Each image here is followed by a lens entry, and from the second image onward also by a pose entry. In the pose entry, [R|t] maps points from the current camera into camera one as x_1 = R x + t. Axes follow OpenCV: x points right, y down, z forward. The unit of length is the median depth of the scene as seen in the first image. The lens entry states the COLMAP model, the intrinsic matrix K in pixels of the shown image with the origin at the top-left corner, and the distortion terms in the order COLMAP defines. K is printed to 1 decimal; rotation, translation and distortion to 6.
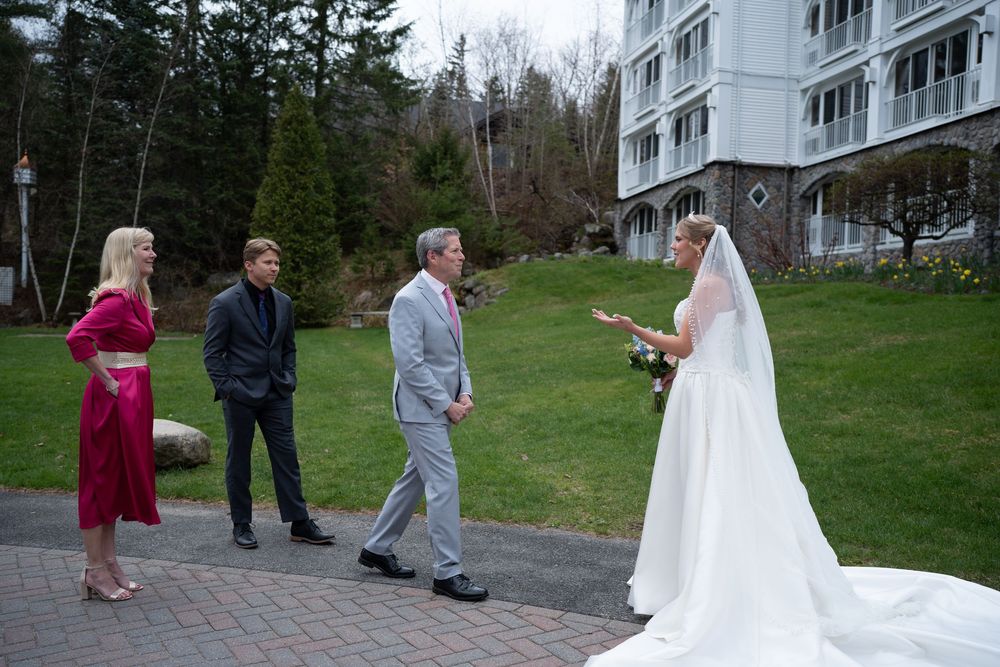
lens RADIAL K [[943.4, 0, 500.0], [0, 943.4, 333.5], [0, 0, 1]] dist [-0.004189, 0.011347]
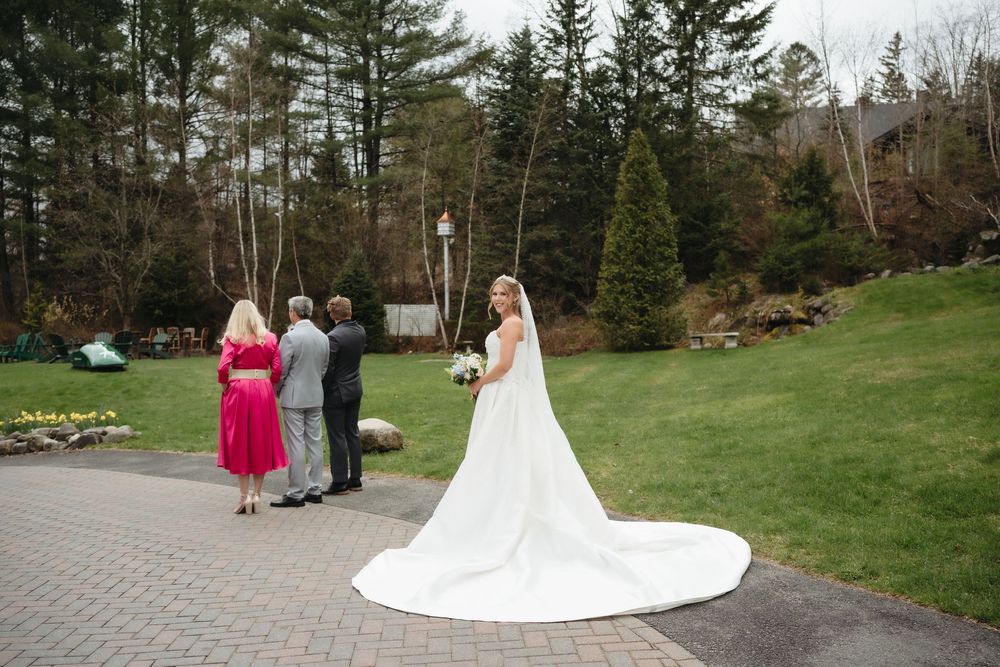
lens RADIAL K [[943.4, 0, 500.0], [0, 943.4, 333.5], [0, 0, 1]] dist [-0.004189, 0.011347]
pose [[0.891879, -0.027259, -0.451451, 0.114876], [0.017116, 0.999501, -0.026535, 0.000703], [0.451949, 0.015939, 0.891901, -0.049114]]
